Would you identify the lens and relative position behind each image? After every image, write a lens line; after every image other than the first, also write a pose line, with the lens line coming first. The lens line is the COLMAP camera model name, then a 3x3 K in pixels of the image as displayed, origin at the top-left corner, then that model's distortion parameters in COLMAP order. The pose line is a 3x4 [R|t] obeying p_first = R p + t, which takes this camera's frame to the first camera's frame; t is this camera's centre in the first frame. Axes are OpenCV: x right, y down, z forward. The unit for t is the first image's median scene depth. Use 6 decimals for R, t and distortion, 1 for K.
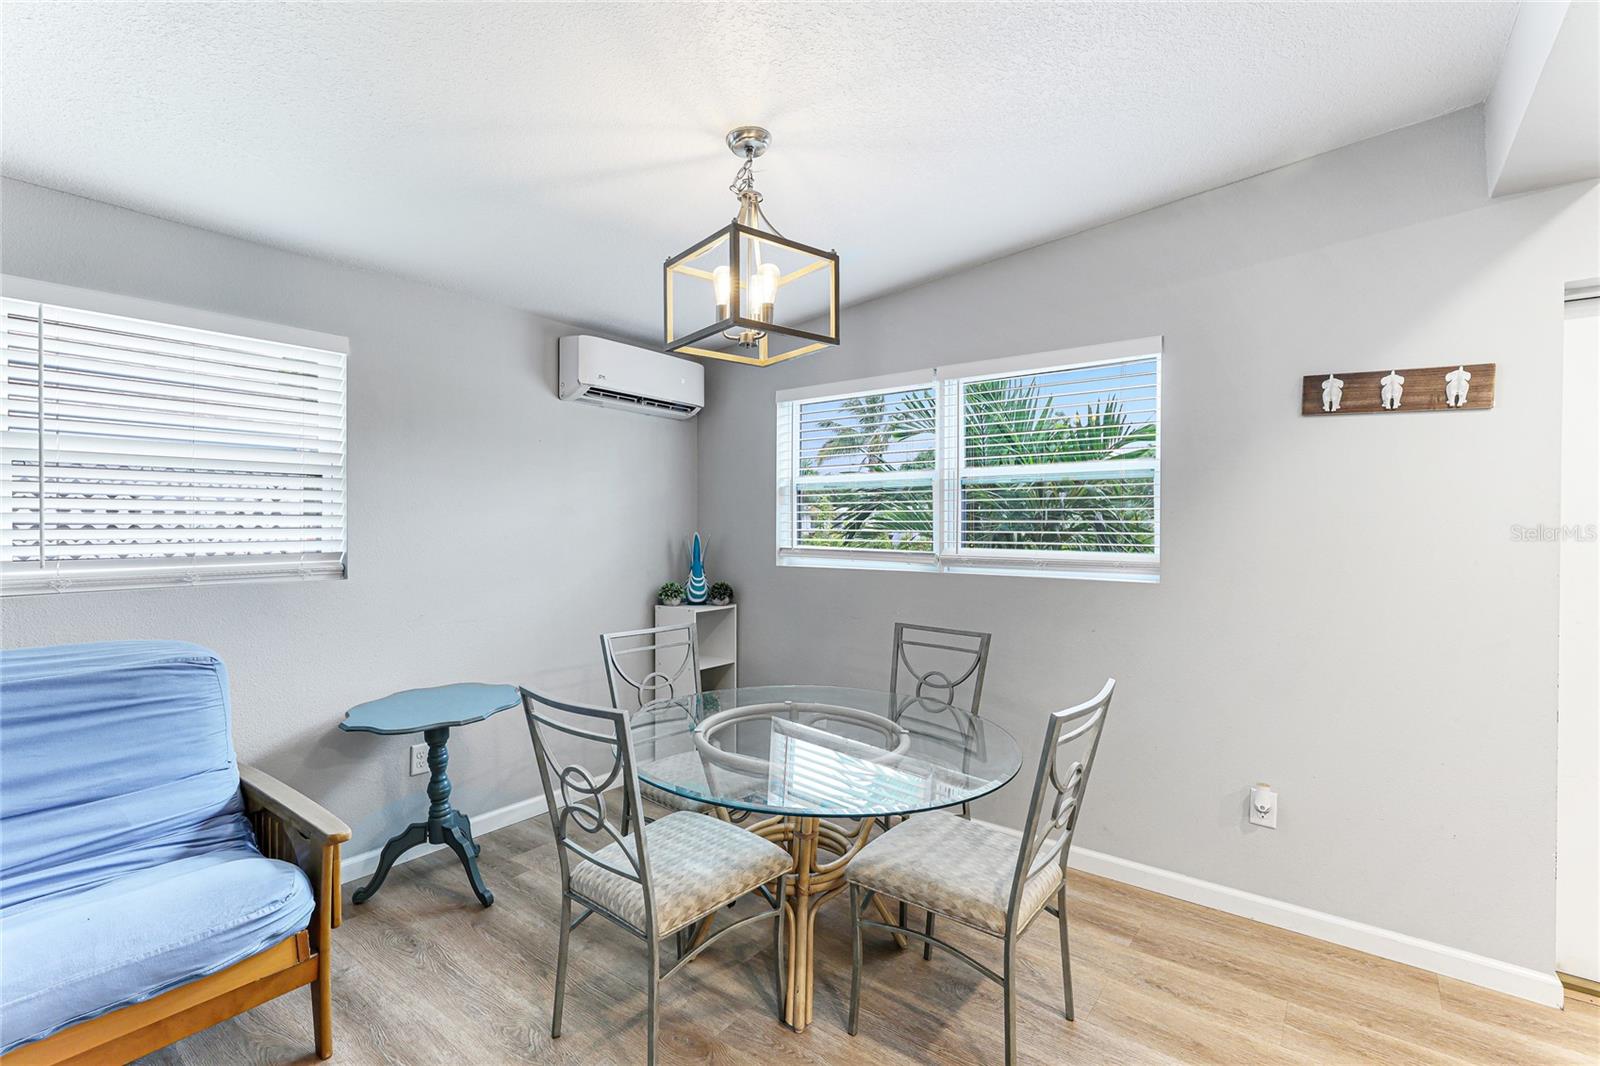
lens RADIAL K [[726.3, 0, 798.1], [0, 726.3, 531.5], [0, 0, 1]] dist [0.006256, -0.003247]
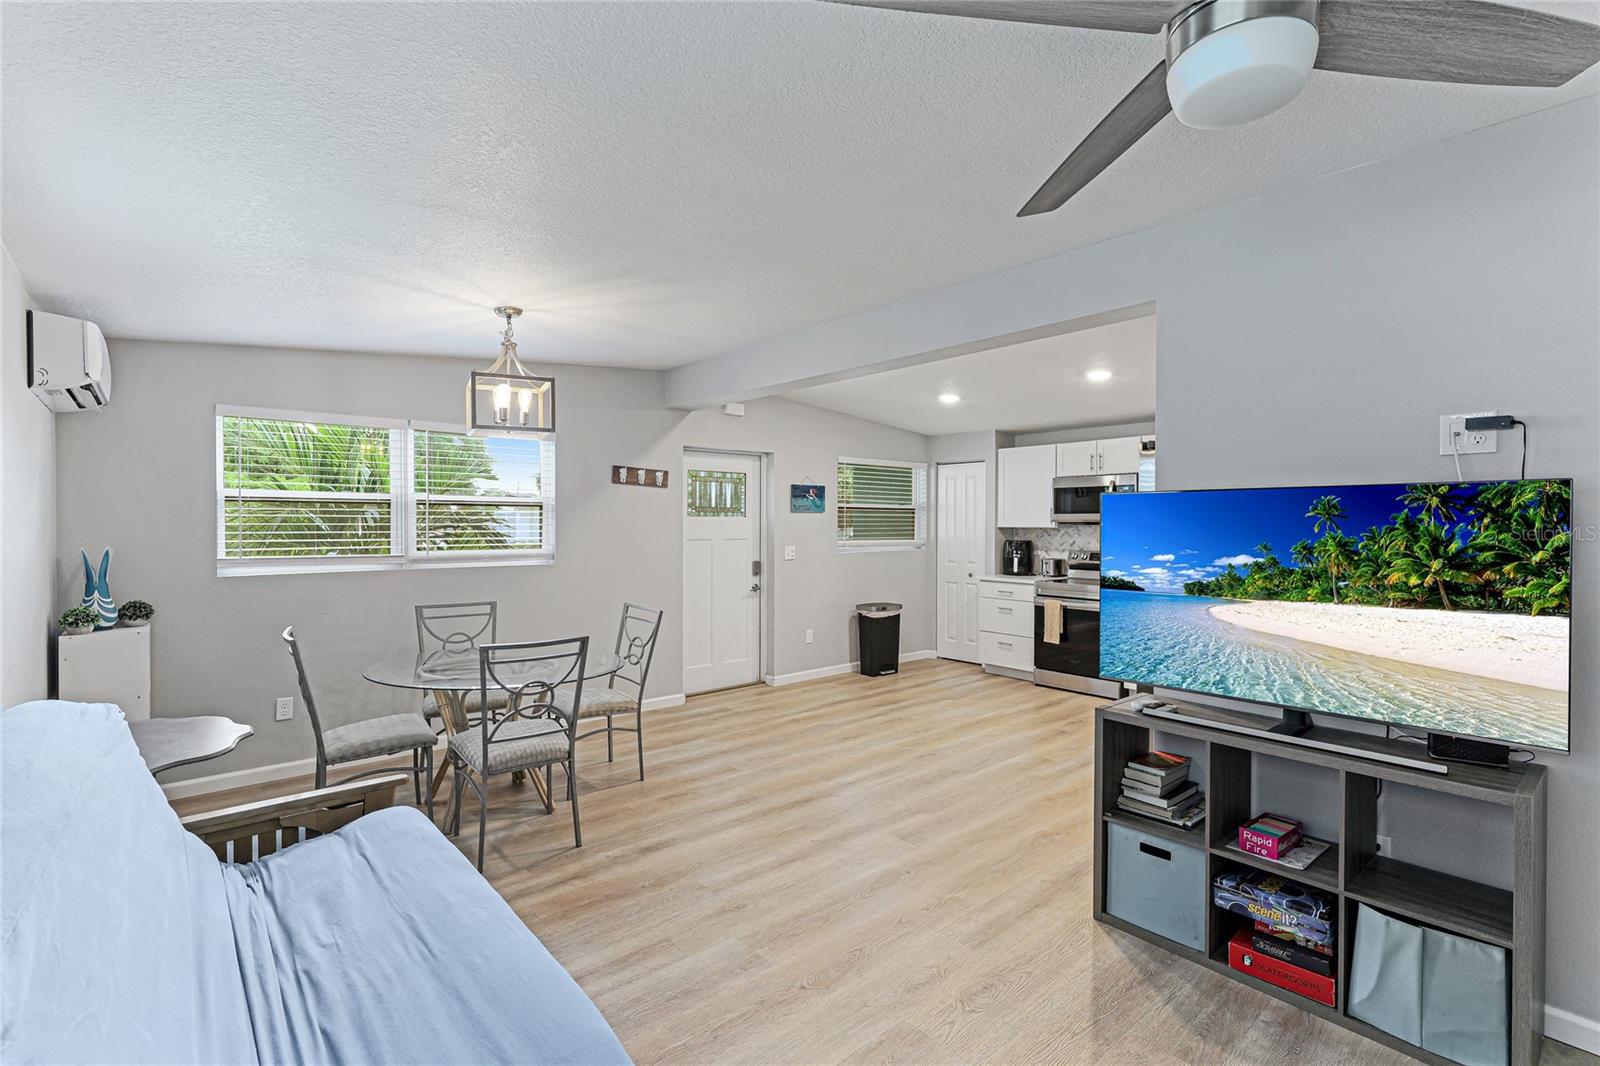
lens RADIAL K [[726.3, 0, 801.6], [0, 726.3, 531.7], [0, 0, 1]] dist [0.006256, -0.003247]
pose [[0.192853, -0.015455, 0.981106, -1.409909], [0.006621, 0.999874, 0.014449, -0.041095], [-0.981205, 0.003710, 0.192931, 0.013089]]
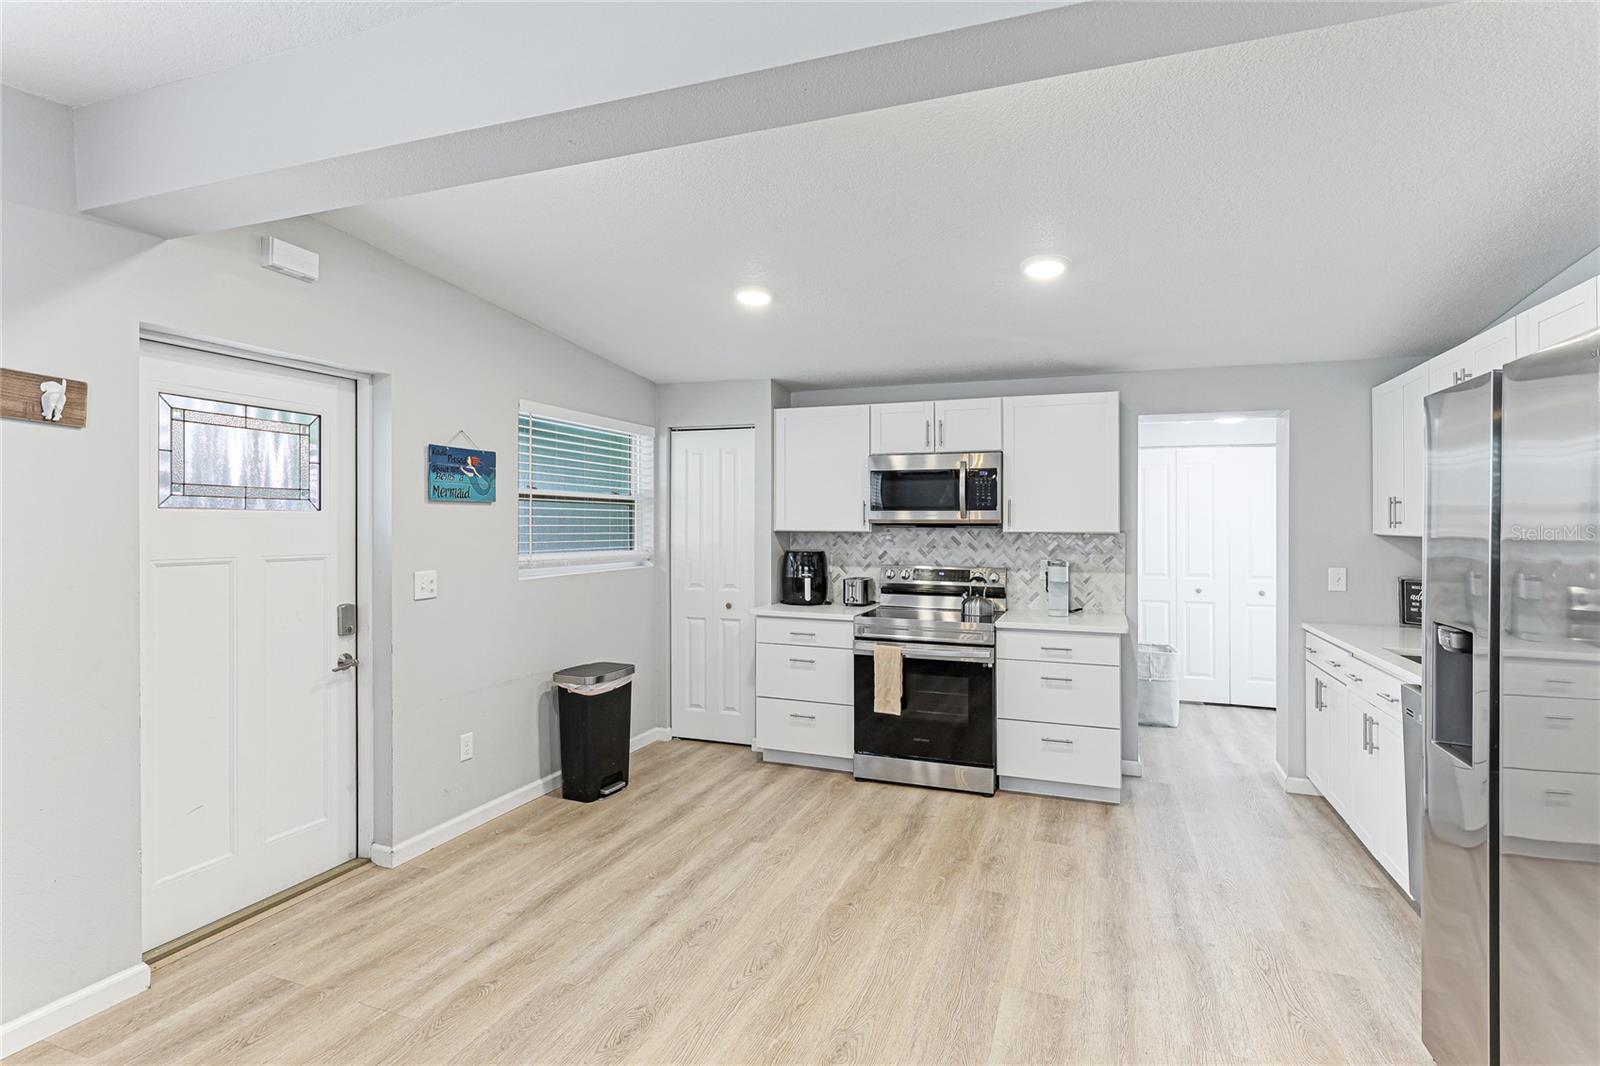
lens RADIAL K [[792.5, 0, 799.5], [0, 792.5, 536.3], [0, 0, 1]] dist [-0.005171, -0.000247]
pose [[-0.298300, -0.019732, 0.954268, -0.318051], [0.001798, 0.999773, 0.021235, -0.040575], [-0.954471, 0.008051, -0.298196, 0.366106]]
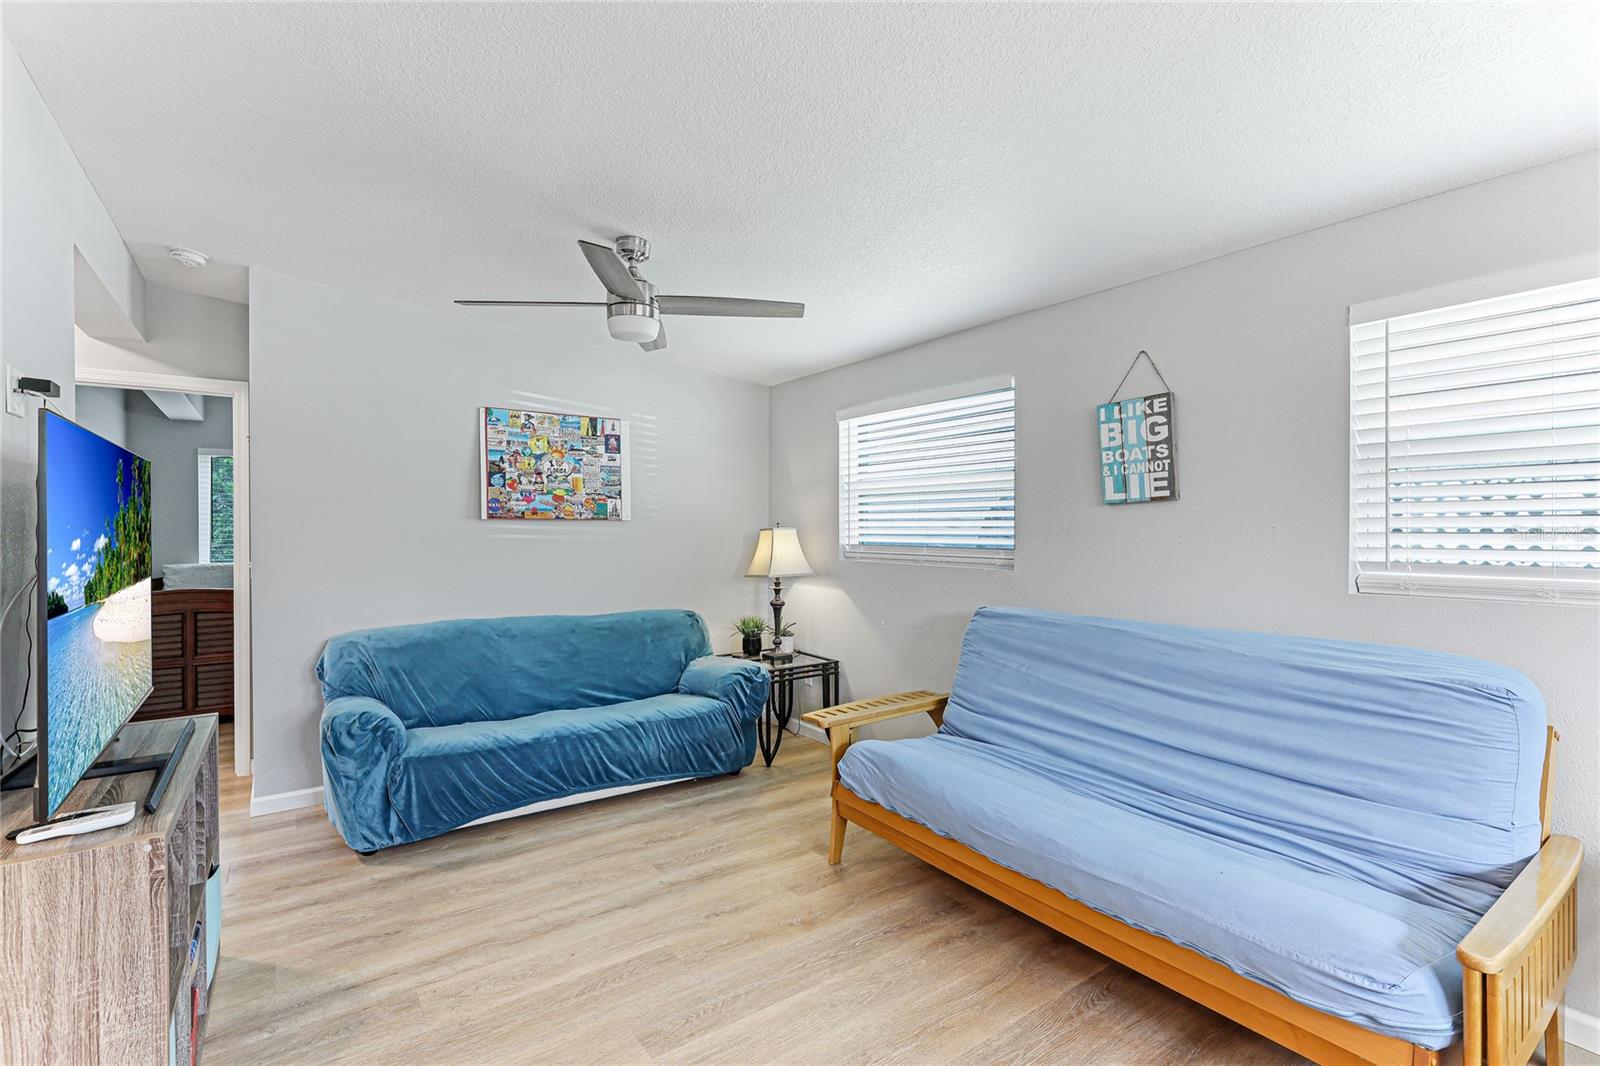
lens RADIAL K [[726.3, 0, 803.4], [0, 726.3, 536.0], [0, 0, 1]] dist [0.006256, -0.003247]
pose [[-0.283452, 0.007270, -0.958959, 0.191958], [-0.008761, 0.999910, 0.010170, -0.001579], [0.958947, 0.011284, -0.283362, 0.439186]]
